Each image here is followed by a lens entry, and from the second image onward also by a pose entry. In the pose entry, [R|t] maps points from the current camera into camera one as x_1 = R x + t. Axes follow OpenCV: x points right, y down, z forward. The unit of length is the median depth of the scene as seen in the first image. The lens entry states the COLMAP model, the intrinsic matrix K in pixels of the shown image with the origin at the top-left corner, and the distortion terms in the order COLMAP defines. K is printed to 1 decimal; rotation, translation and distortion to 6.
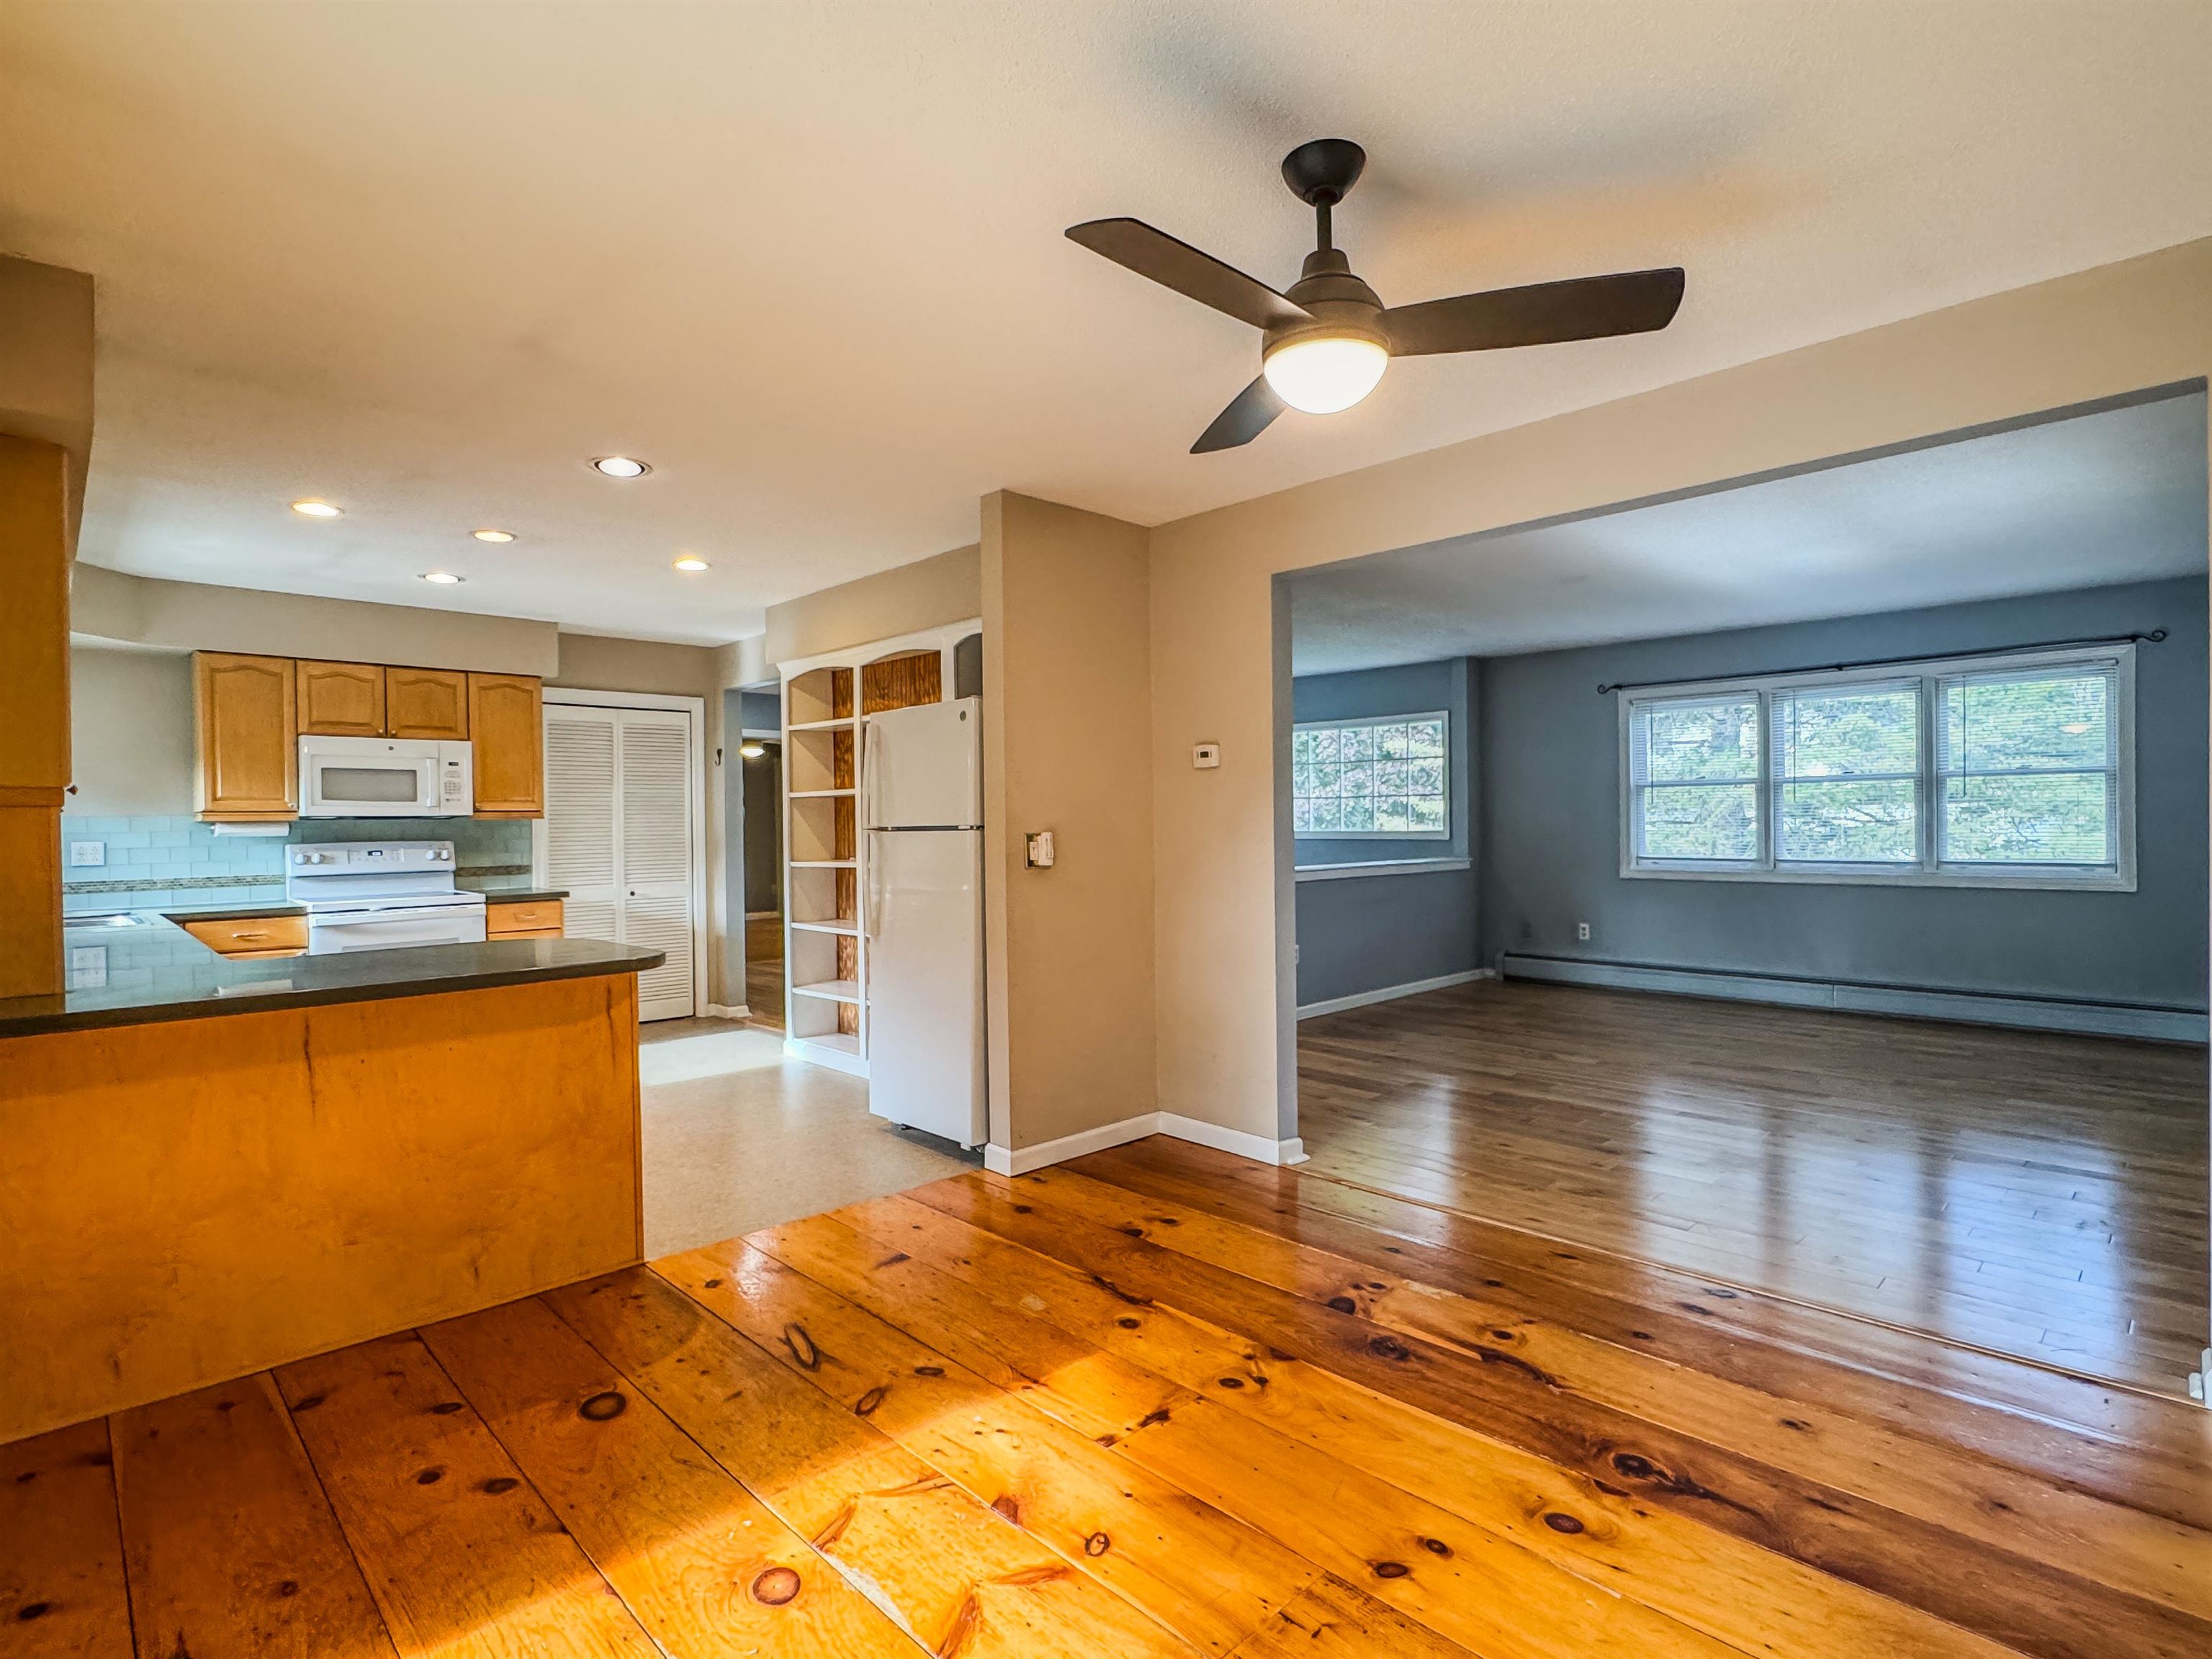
lens RADIAL K [[1109.9, 0, 1105.3], [0, 1109.9, 830.0], [0, 0, 1]] dist [-0.003322, 0.001017]
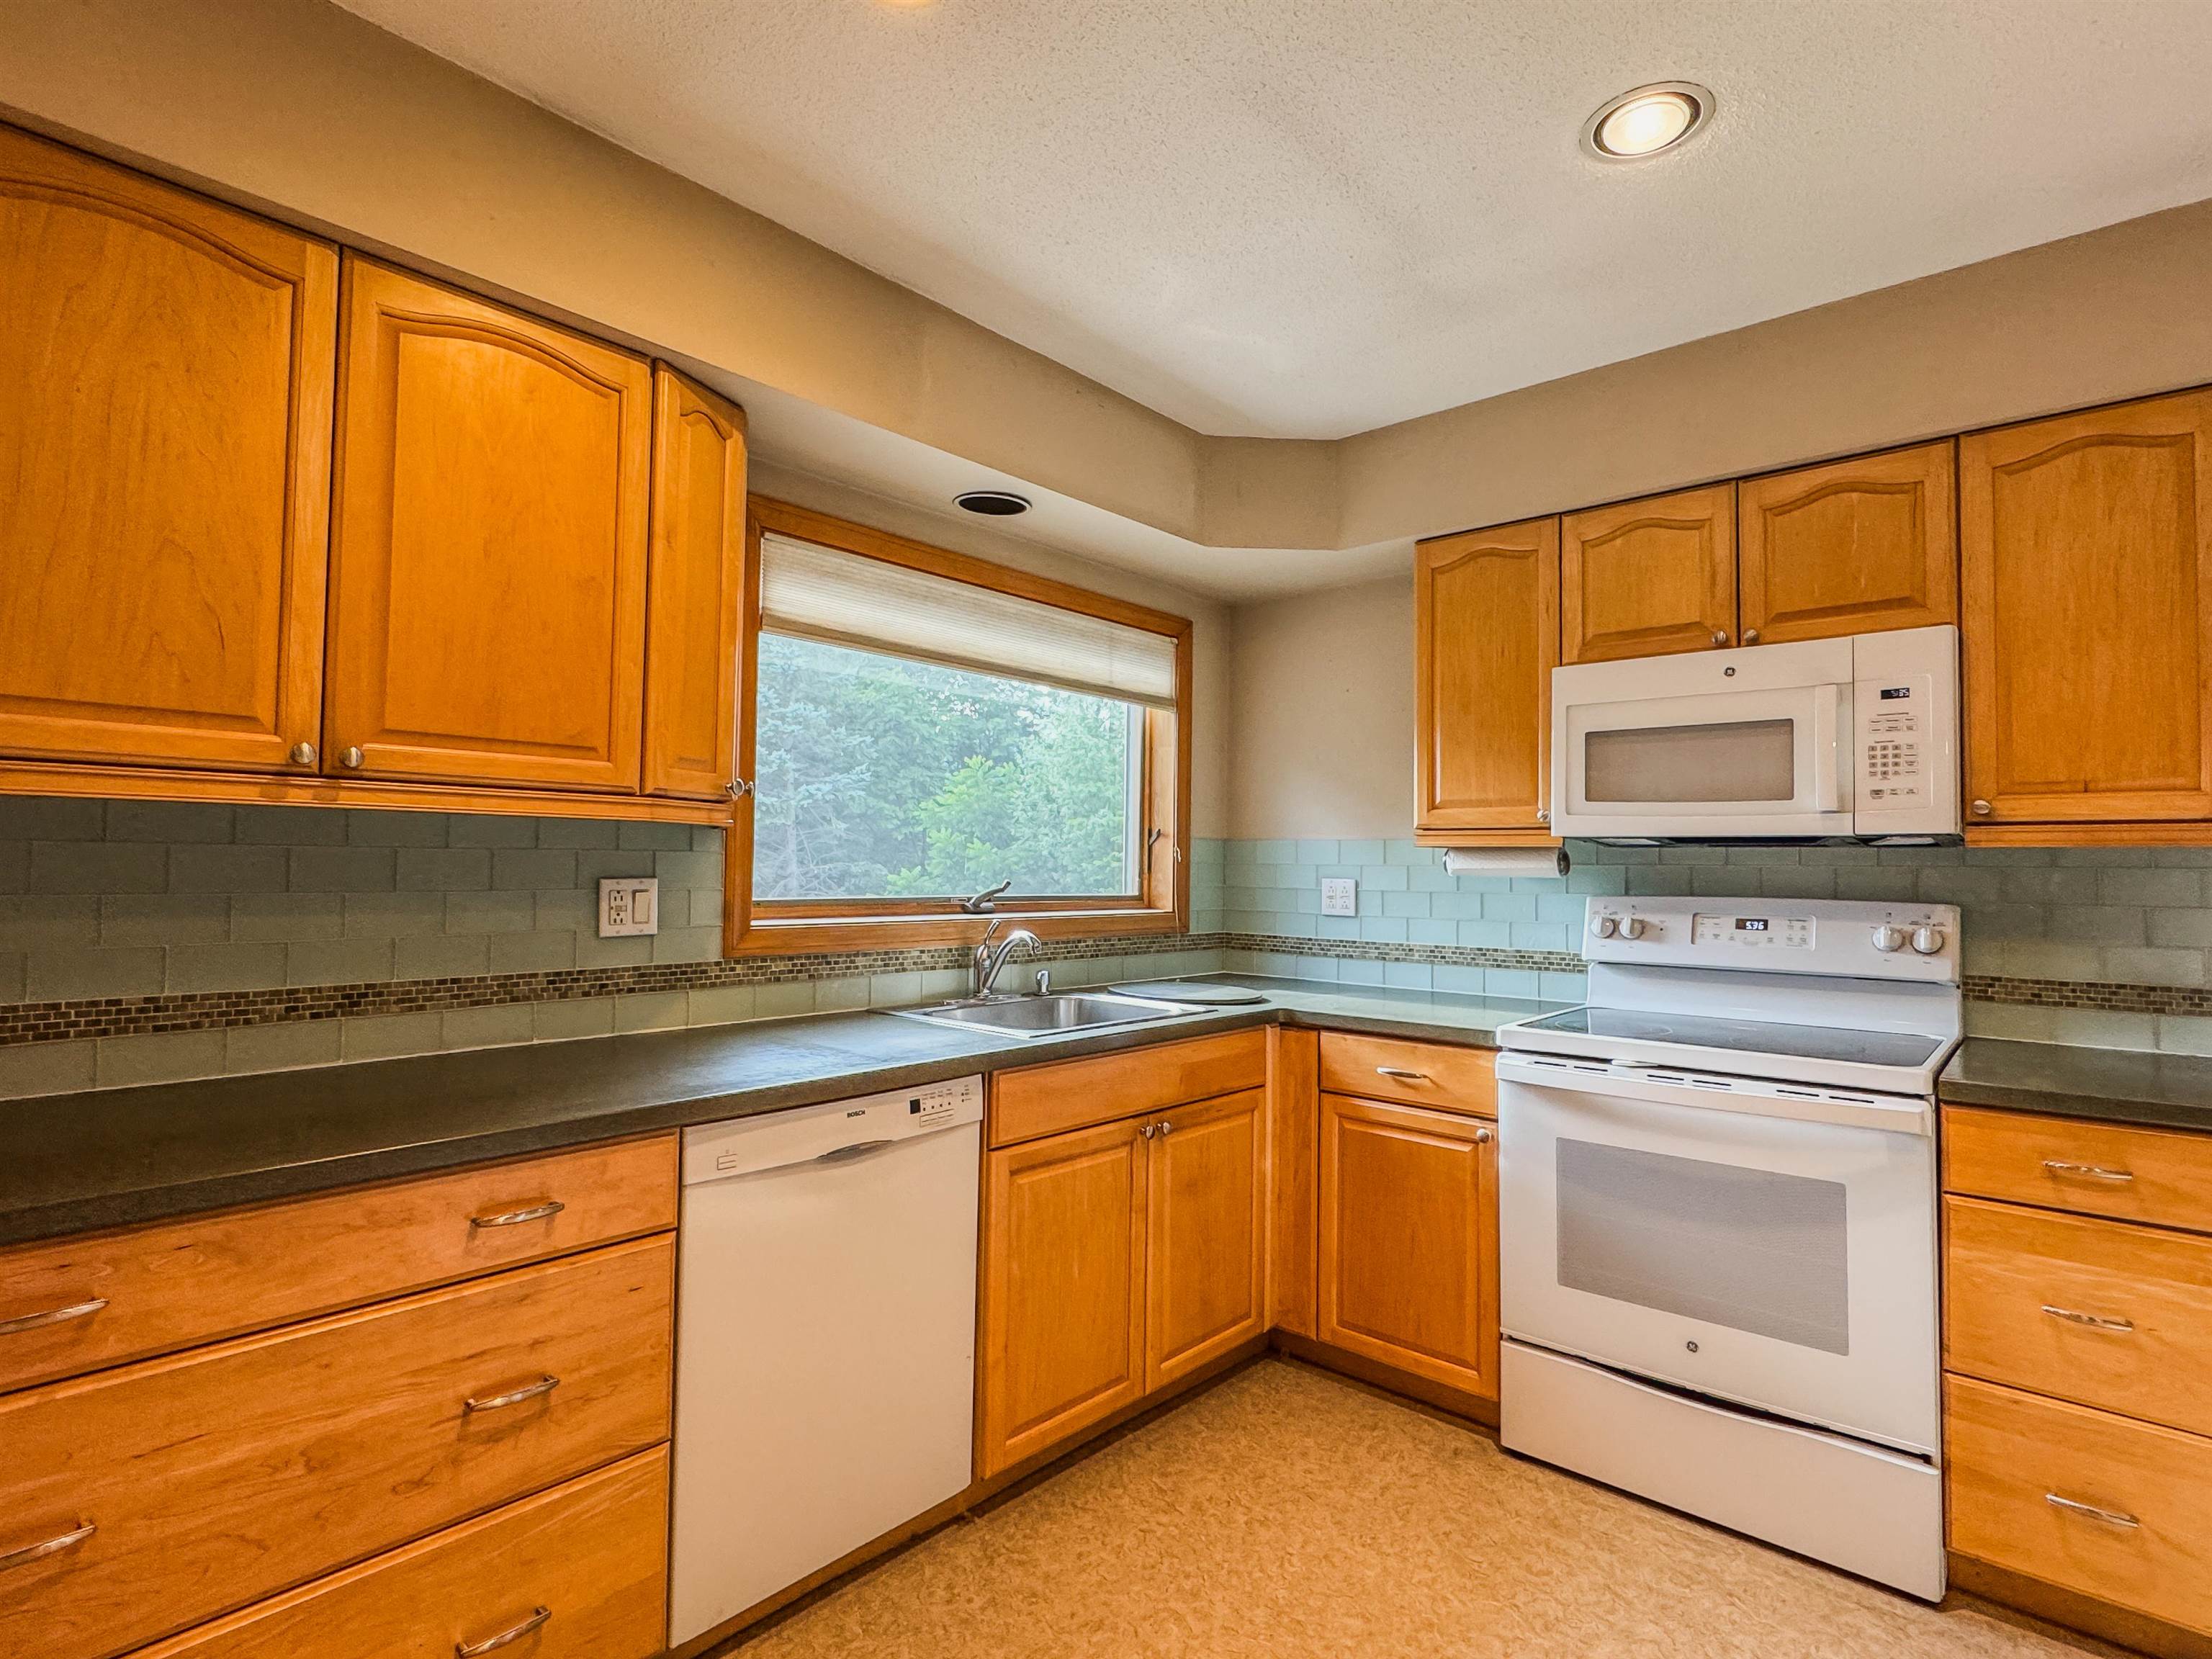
lens RADIAL K [[1109.9, 0, 1105.3], [0, 1109.9, 830.0], [0, 0, 1]] dist [-0.003322, 0.001017]
pose [[0.068147, -0.018784, -0.997498, -0.257608], [-0.023039, 0.999526, -0.020396, -0.001321], [0.997409, 0.024372, 0.067682, 0.762243]]
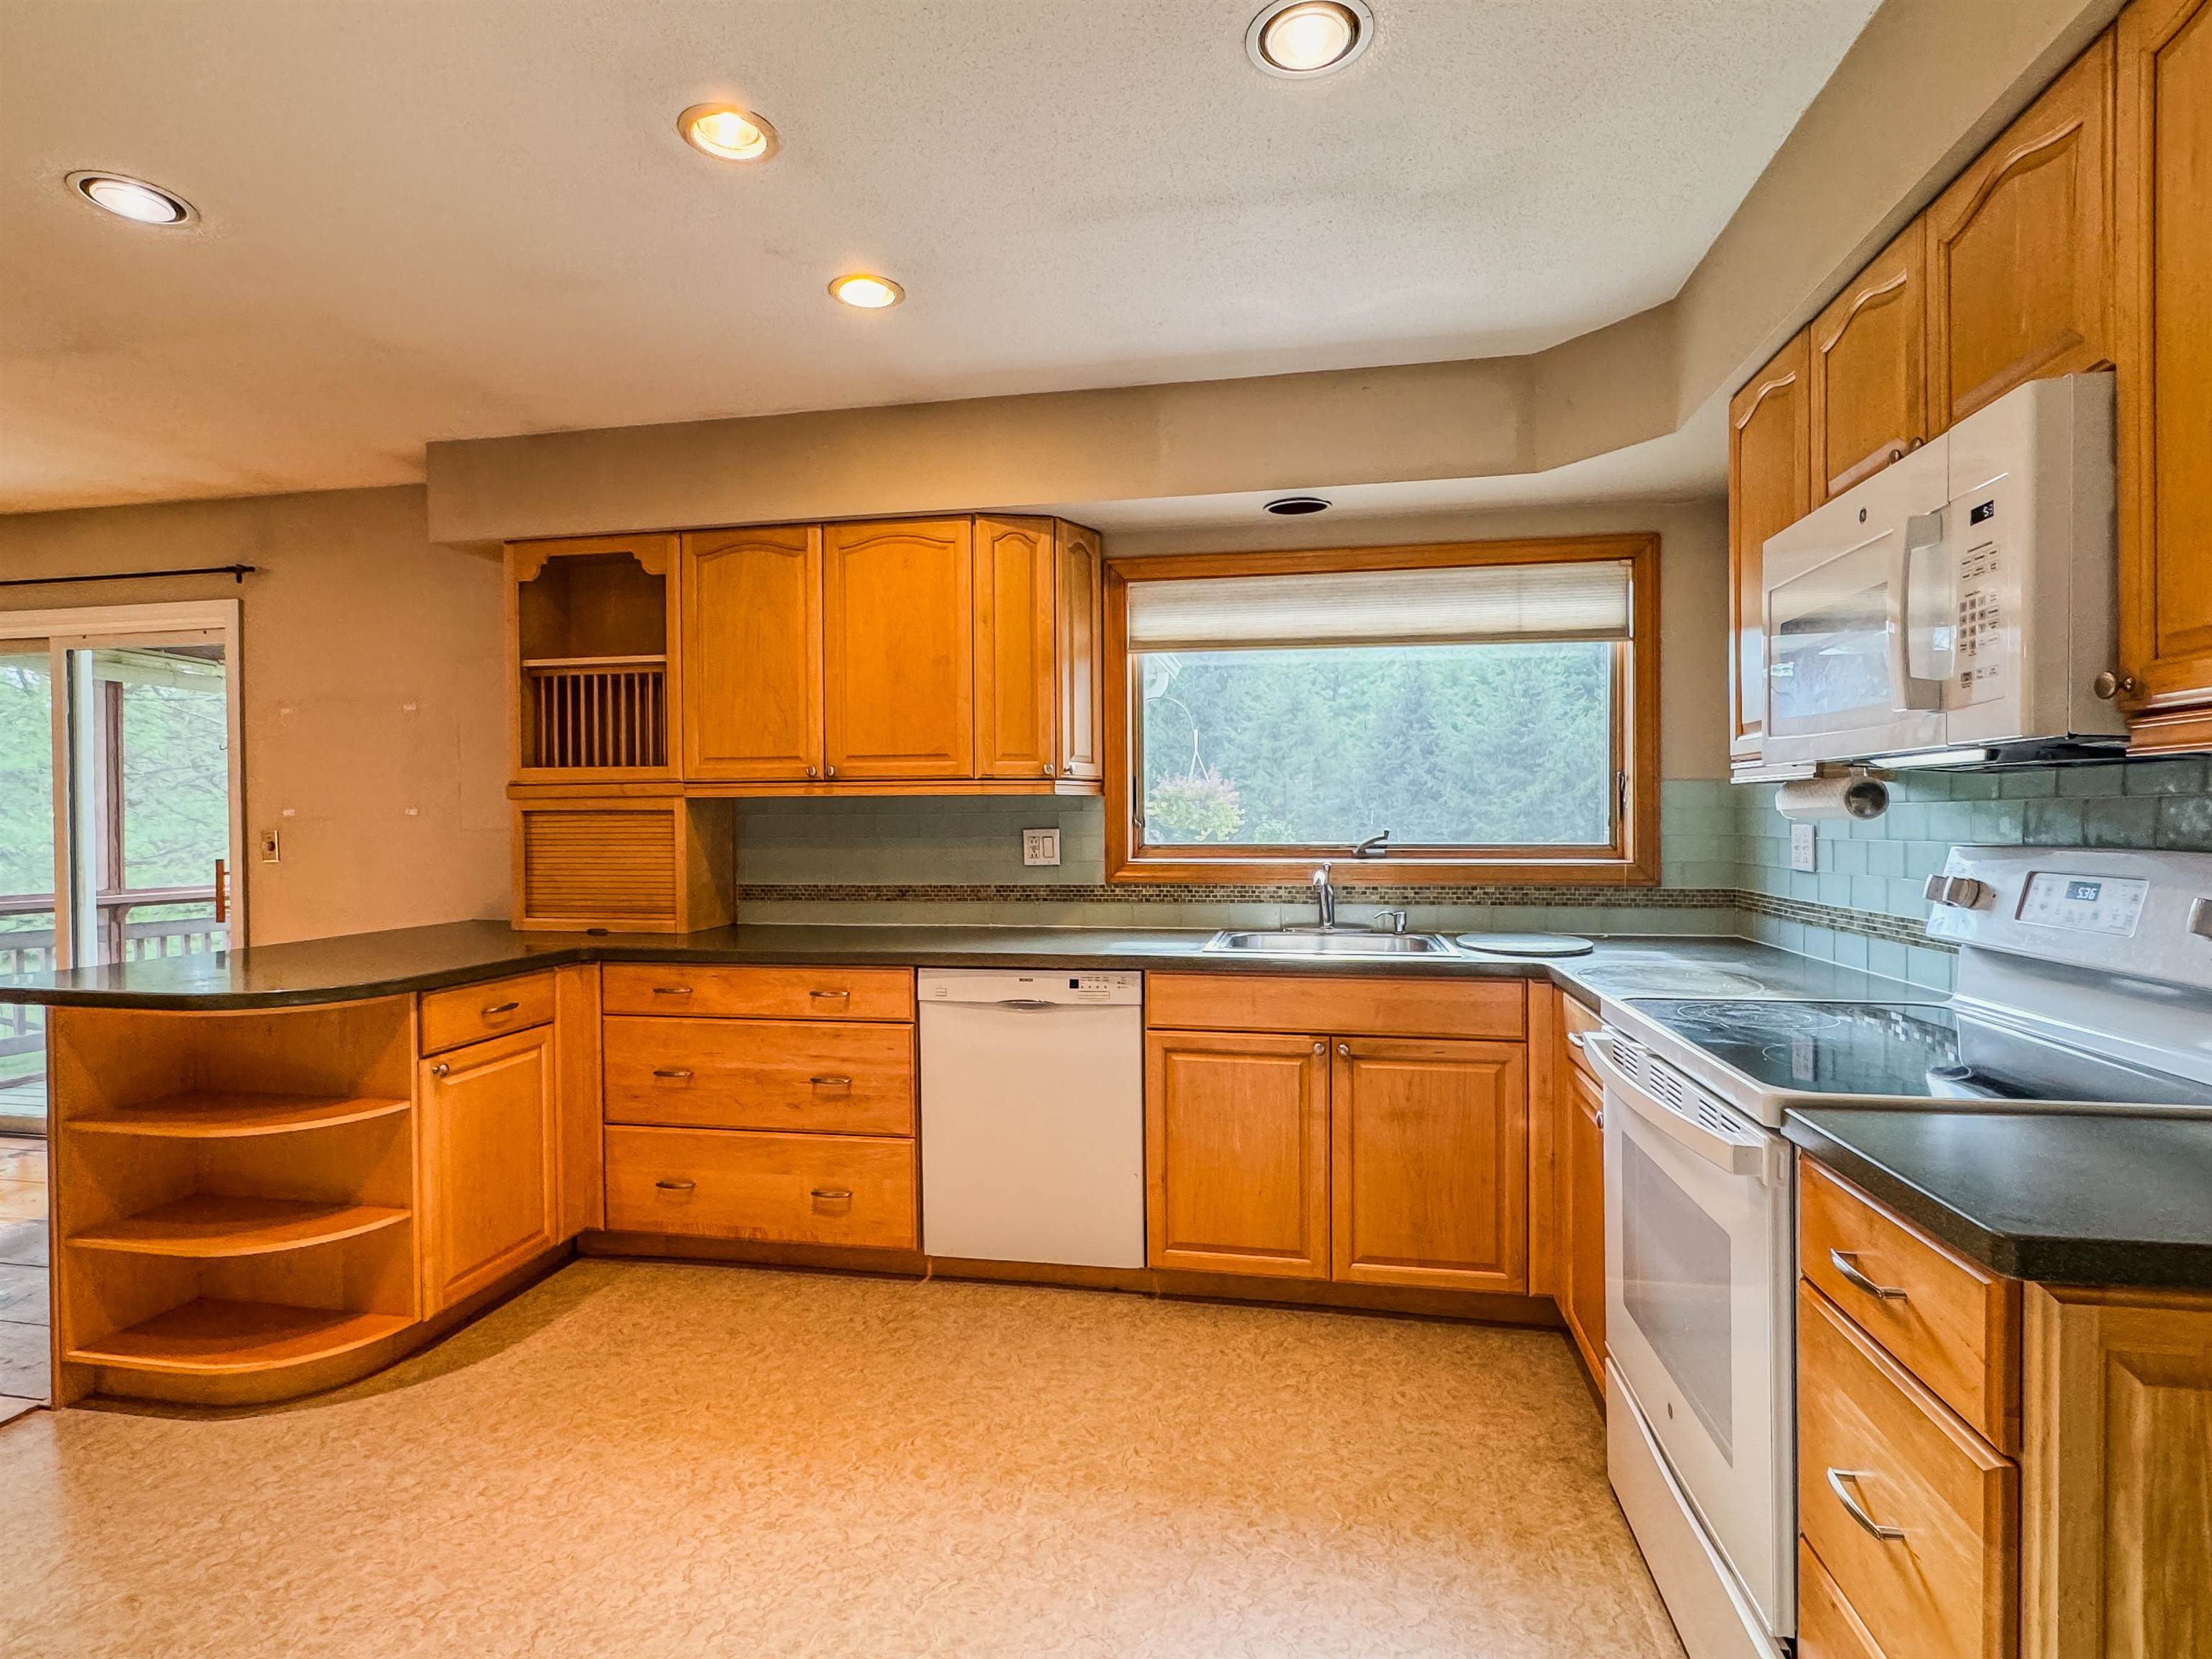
lens RADIAL K [[1109.9, 0, 1105.3], [0, 1109.9, 830.0], [0, 0, 1]] dist [-0.003322, 0.001017]
pose [[-0.817296, 0.024994, -0.575676, -0.332320], [0.012105, 0.999583, 0.026212, -0.003724], [0.576091, 0.014455, -0.817258, 1.151276]]
